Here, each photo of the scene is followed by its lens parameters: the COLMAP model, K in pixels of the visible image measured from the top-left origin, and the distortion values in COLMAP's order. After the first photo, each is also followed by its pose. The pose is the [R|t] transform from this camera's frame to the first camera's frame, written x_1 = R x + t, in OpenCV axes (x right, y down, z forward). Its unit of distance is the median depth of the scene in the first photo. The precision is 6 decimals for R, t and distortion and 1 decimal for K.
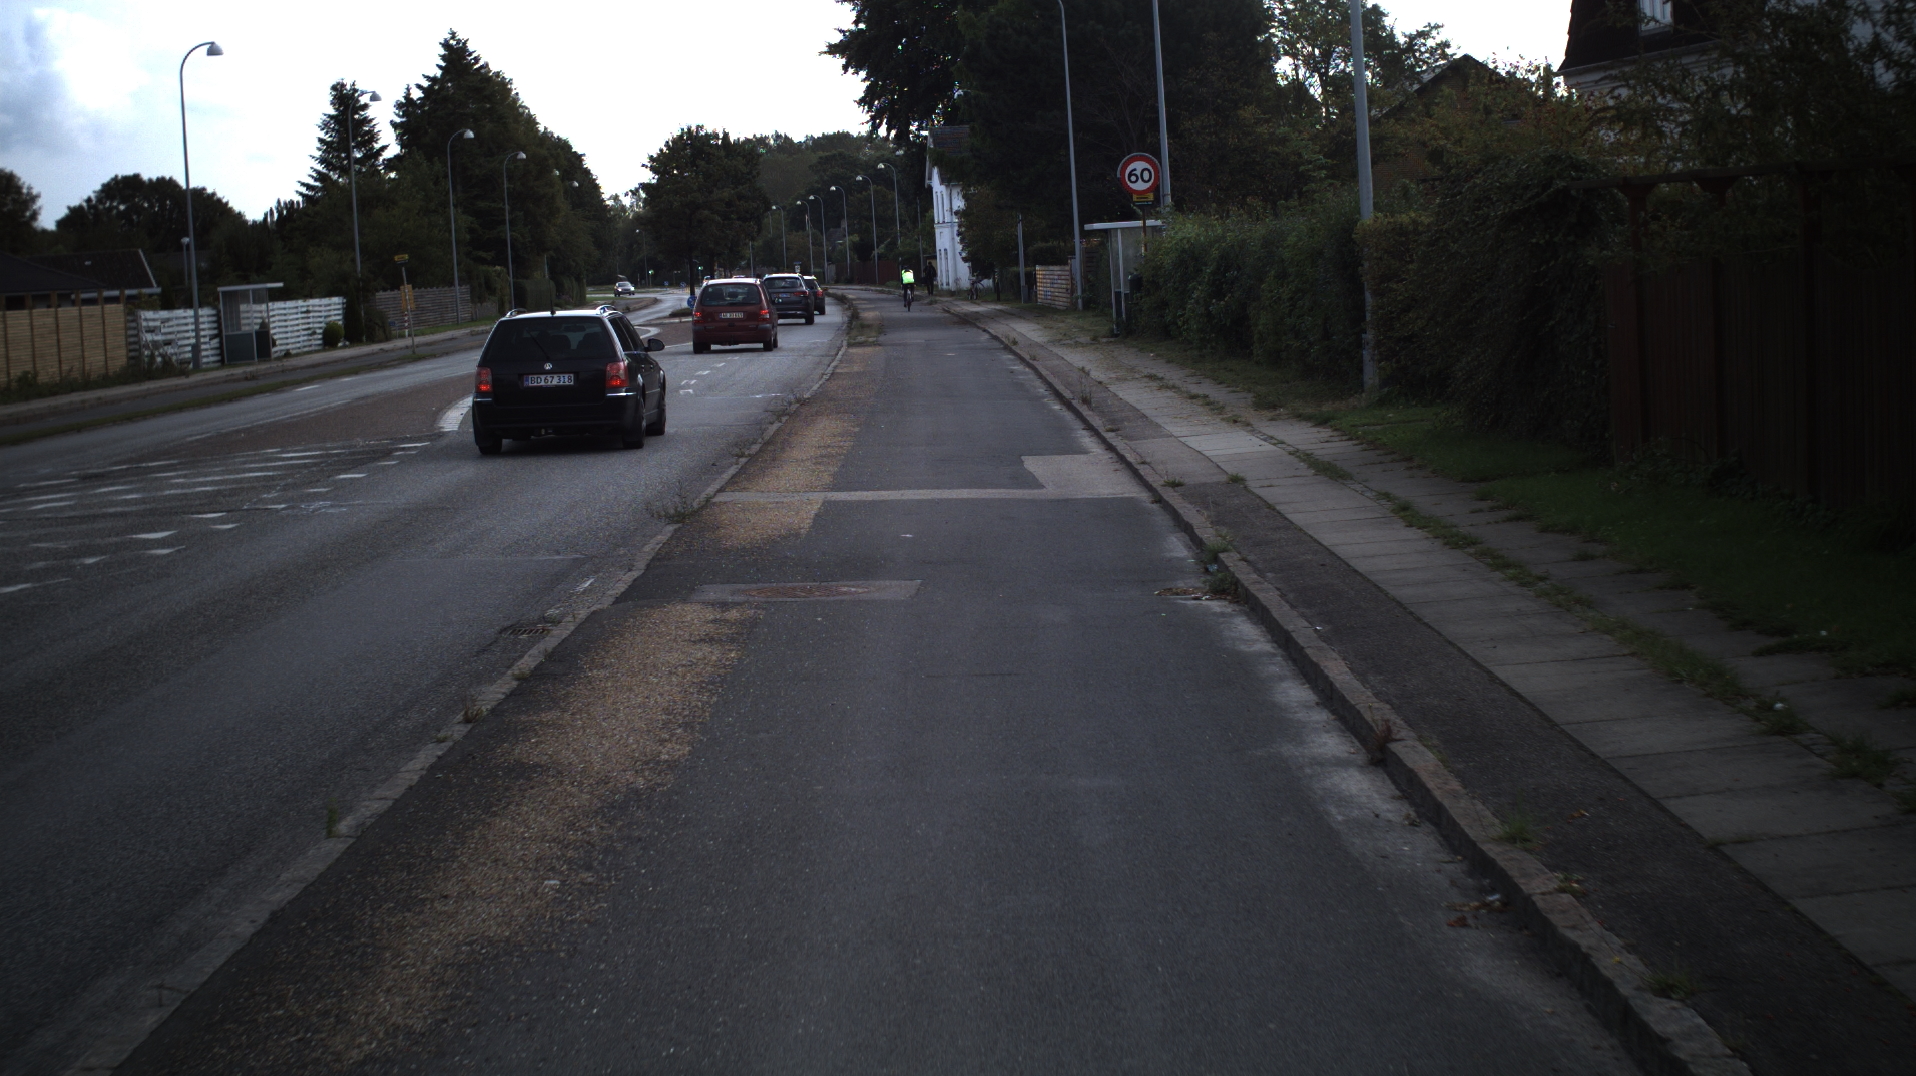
lens RADIAL K [[3255.1, 0, 958.0], [0, 3255.1, 538.0], [0, 0, 1]] dist [-0.262518, 0.110177]
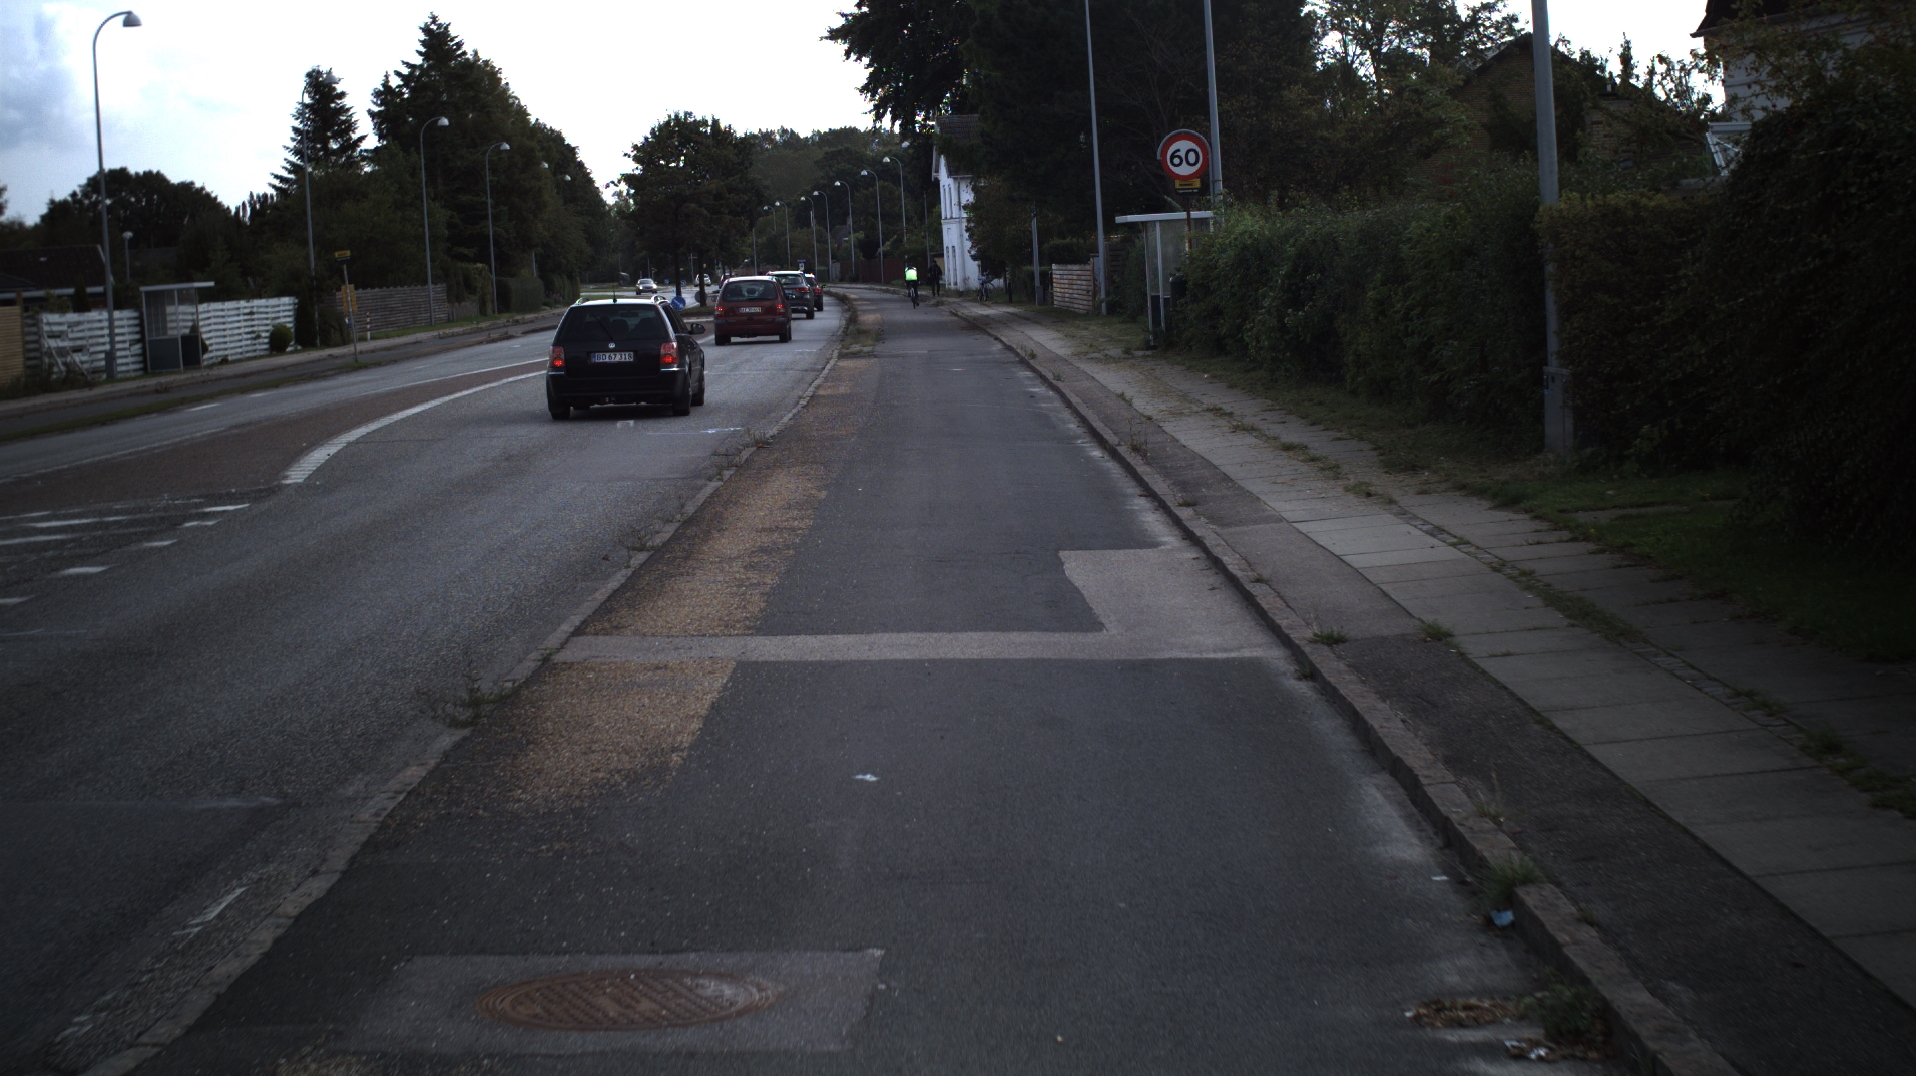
lens RADIAL K [[3255.1, 0, 958.0], [0, 3255.1, 538.0], [0, 0, 1]] dist [-0.262518, 0.110177]
pose [[0.999993, 0.002780, -0.002459, 0.000089], [-0.002779, 0.999996, 0.000596, -0.007422], [0.002460, -0.000589, 0.999997, 0.086811]]
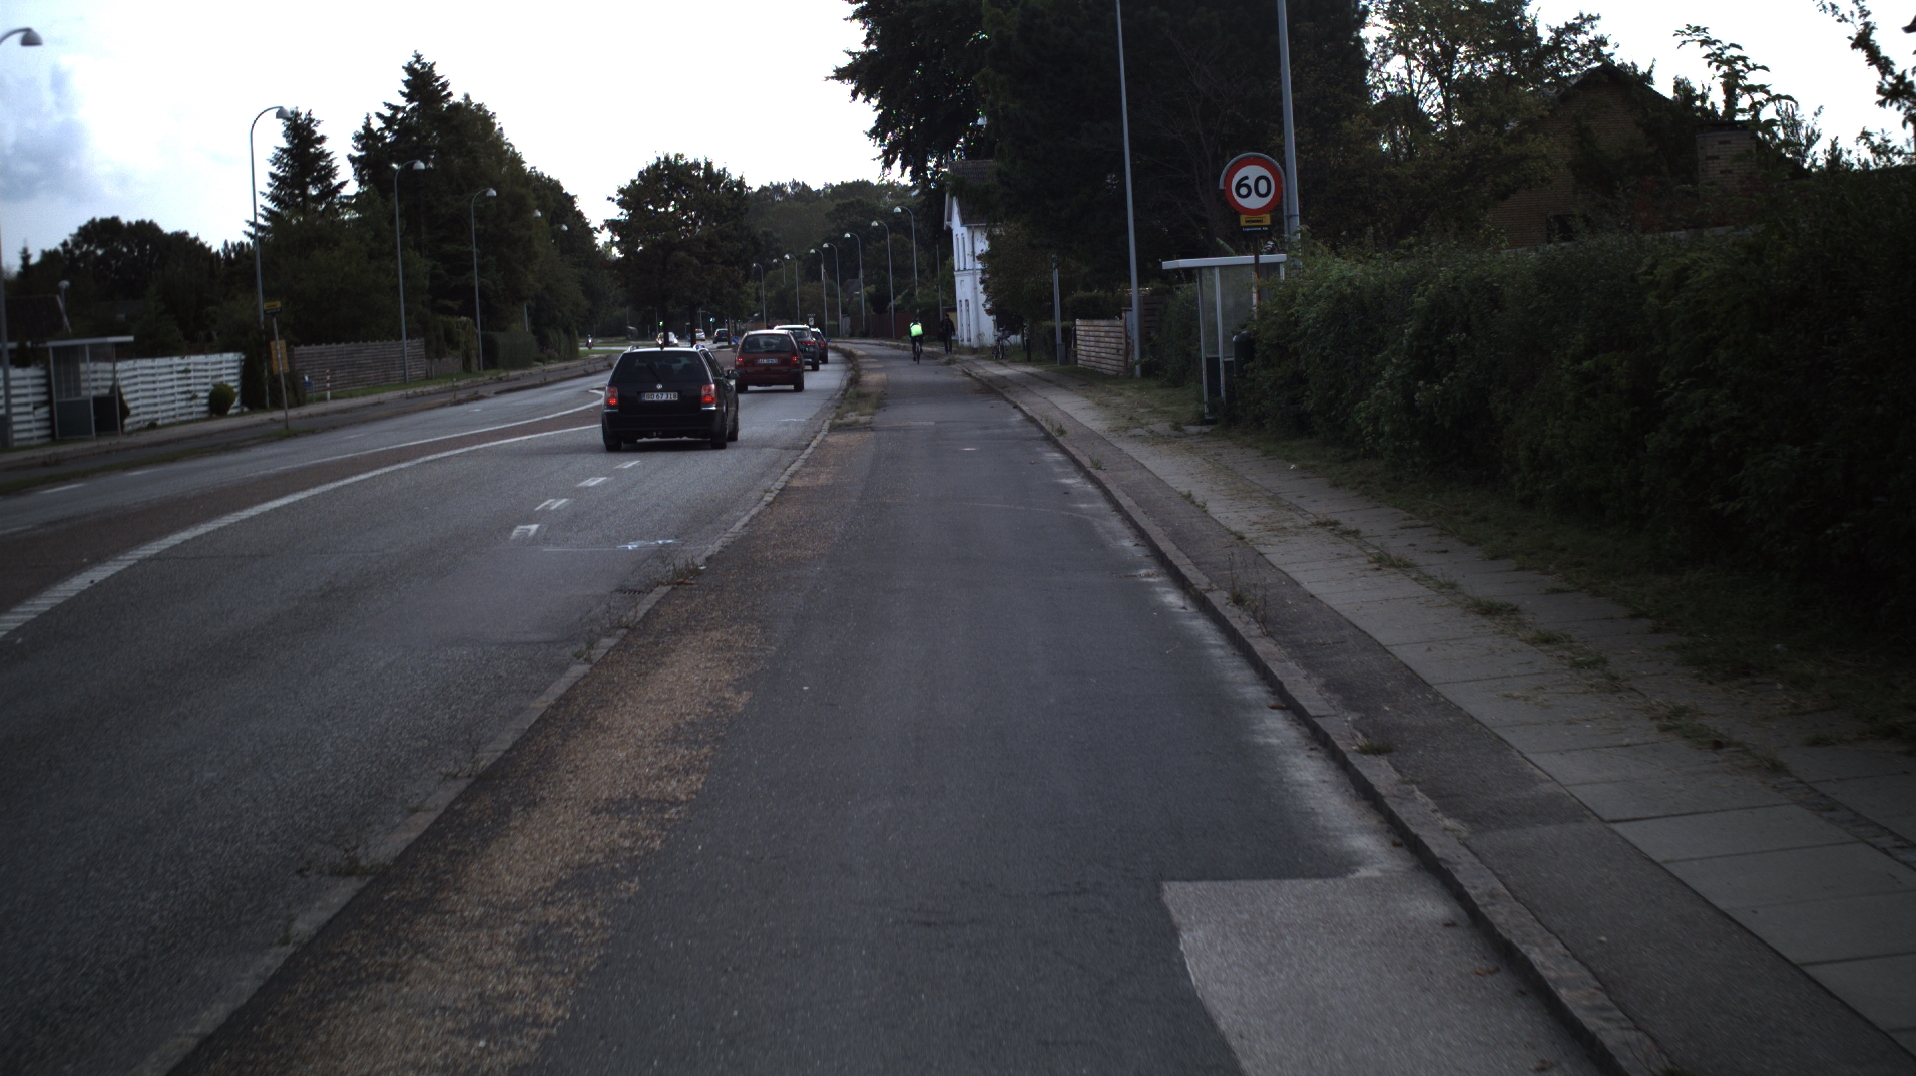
lens RADIAL K [[3255.1, 0, 958.0], [0, 3255.1, 538.0], [0, 0, 1]] dist [-0.262518, 0.110177]
pose [[0.999963, 0.005299, -0.006737, 0.000074], [-0.005408, 0.999854, -0.016199, -0.014697], [0.006651, 0.016235, 0.999846, 0.173628]]
